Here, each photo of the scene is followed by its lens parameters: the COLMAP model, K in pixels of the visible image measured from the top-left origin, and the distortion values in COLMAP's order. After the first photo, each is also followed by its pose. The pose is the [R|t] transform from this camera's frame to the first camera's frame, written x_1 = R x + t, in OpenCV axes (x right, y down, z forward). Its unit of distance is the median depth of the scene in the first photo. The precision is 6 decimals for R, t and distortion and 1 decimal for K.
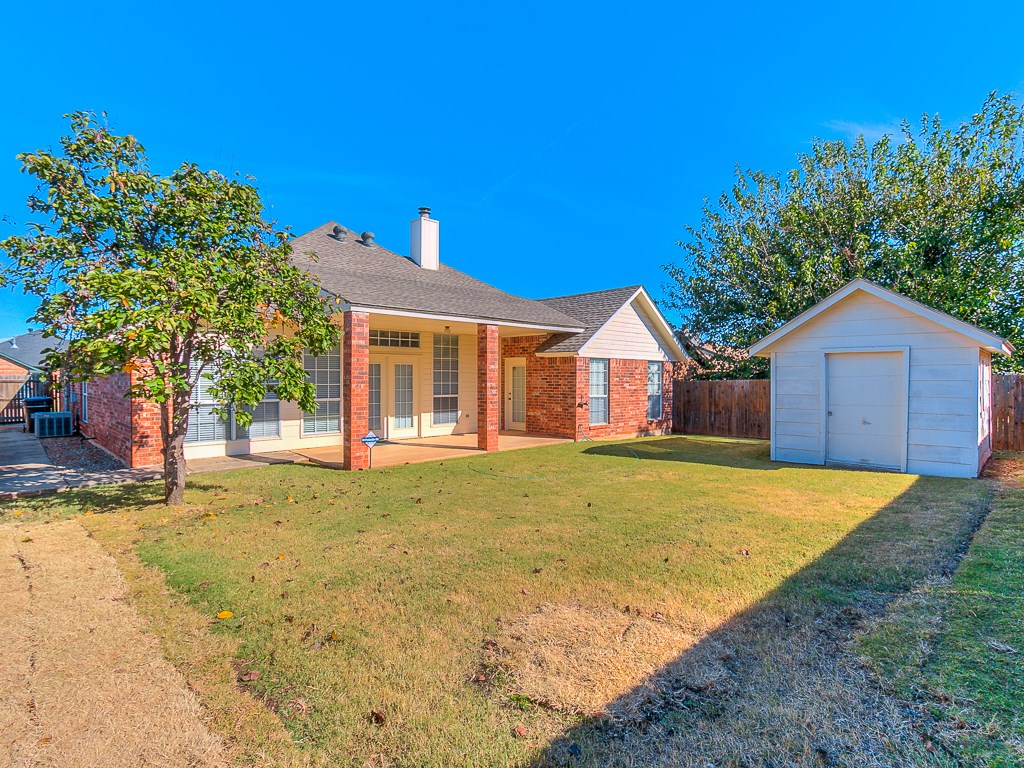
lens RADIAL K [[534.4, 0, 512.0], [0, 534.4, 384.0], [0, 0, 1]] dist [0.001097, 0.001507]
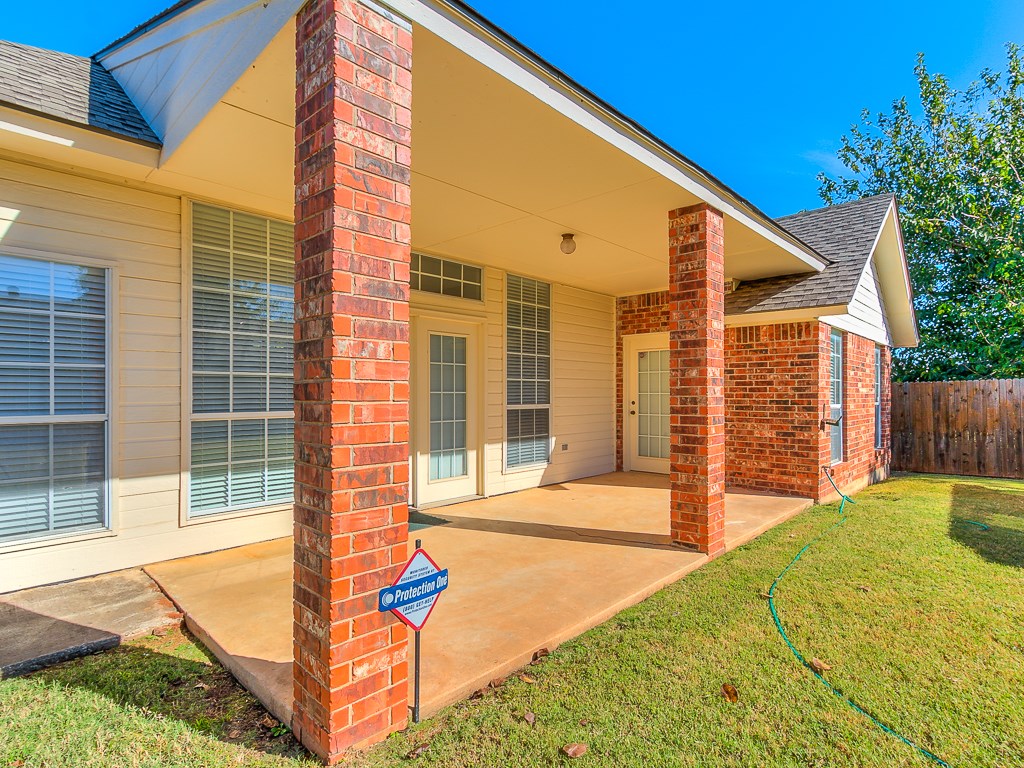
lens RADIAL K [[534.4, 0, 512.0], [0, 534.4, 384.0], [0, 0, 1]] dist [0.001097, 0.001507]
pose [[0.999230, -0.001688, 0.039204, -0.164221], [0.002883, 0.999532, -0.030451, 0.017172], [-0.039134, 0.030541, 0.998767, 0.542390]]
